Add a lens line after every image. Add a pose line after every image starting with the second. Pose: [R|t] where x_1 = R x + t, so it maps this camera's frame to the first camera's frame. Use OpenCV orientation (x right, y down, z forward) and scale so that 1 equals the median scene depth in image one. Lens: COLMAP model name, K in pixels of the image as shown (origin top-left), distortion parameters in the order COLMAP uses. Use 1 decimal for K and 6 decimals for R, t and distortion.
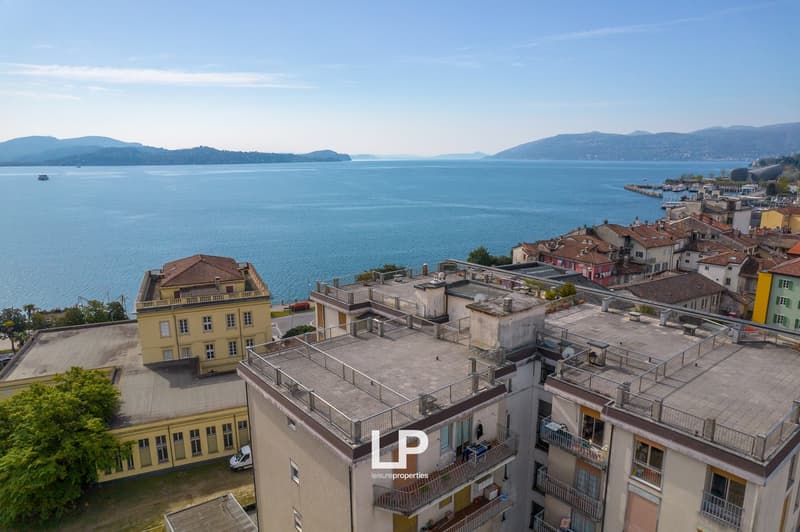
lens RADIAL K [[513.0, 0, 403.4], [0, 513.0, 268.4], [0, 0, 1]] dist [-0.079942, 0.073343]
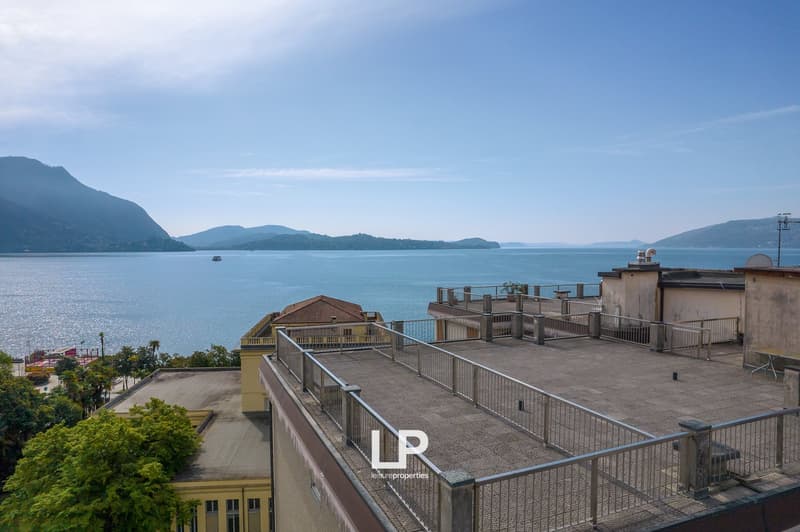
lens RADIAL K [[513.0, 0, 403.4], [0, 513.0, 268.4], [0, 0, 1]] dist [-0.079942, 0.073343]
pose [[0.959104, 0.013813, -0.282717, -0.014697], [-0.061387, 0.985187, -0.160119, 0.071005], [0.276317, 0.170926, 0.945745, 0.218928]]
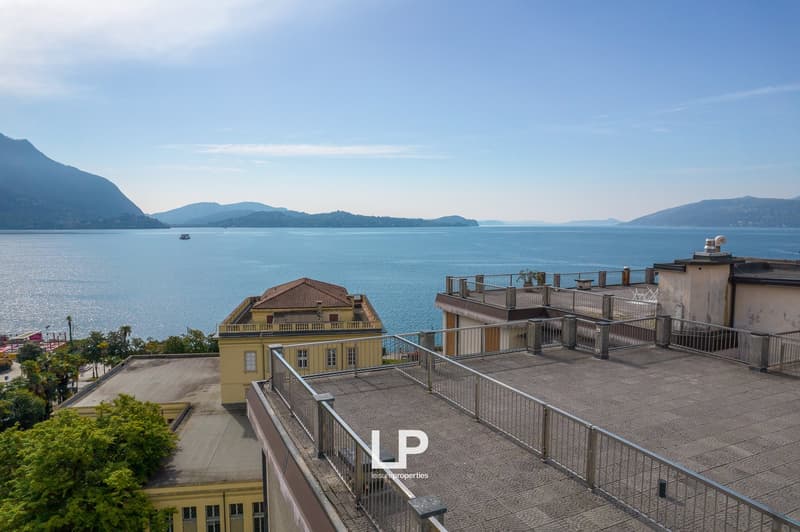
lens RADIAL K [[513.0, 0, 403.4], [0, 513.0, 268.4], [0, 0, 1]] dist [-0.079942, 0.073343]
pose [[0.970004, 0.026150, -0.241678, -0.048884], [-0.056467, 0.991241, -0.119387, 0.056984], [0.236439, 0.129452, 0.962984, 0.266228]]
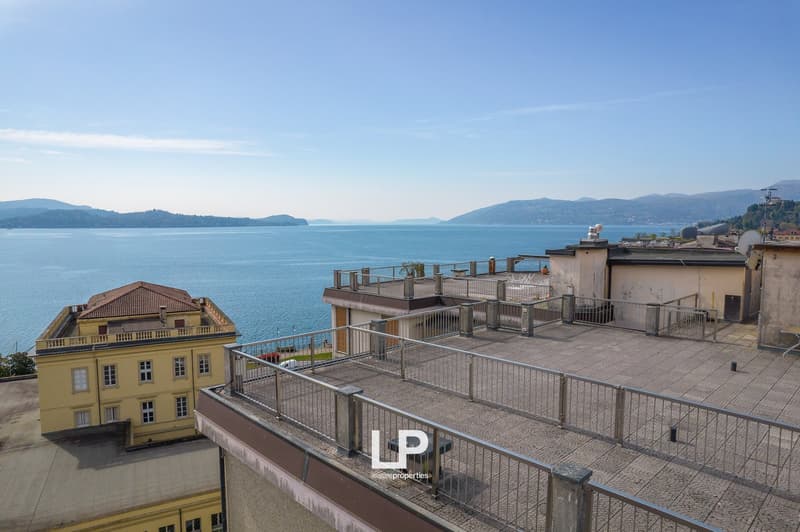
lens RADIAL K [[513.0, 0, 403.4], [0, 513.0, 268.4], [0, 0, 1]] dist [-0.079942, 0.073343]
pose [[0.996428, -0.004609, 0.084324, -0.090479], [0.015118, 0.992115, -0.124415, 0.061373], [-0.083085, 0.125246, 0.988641, 0.268219]]
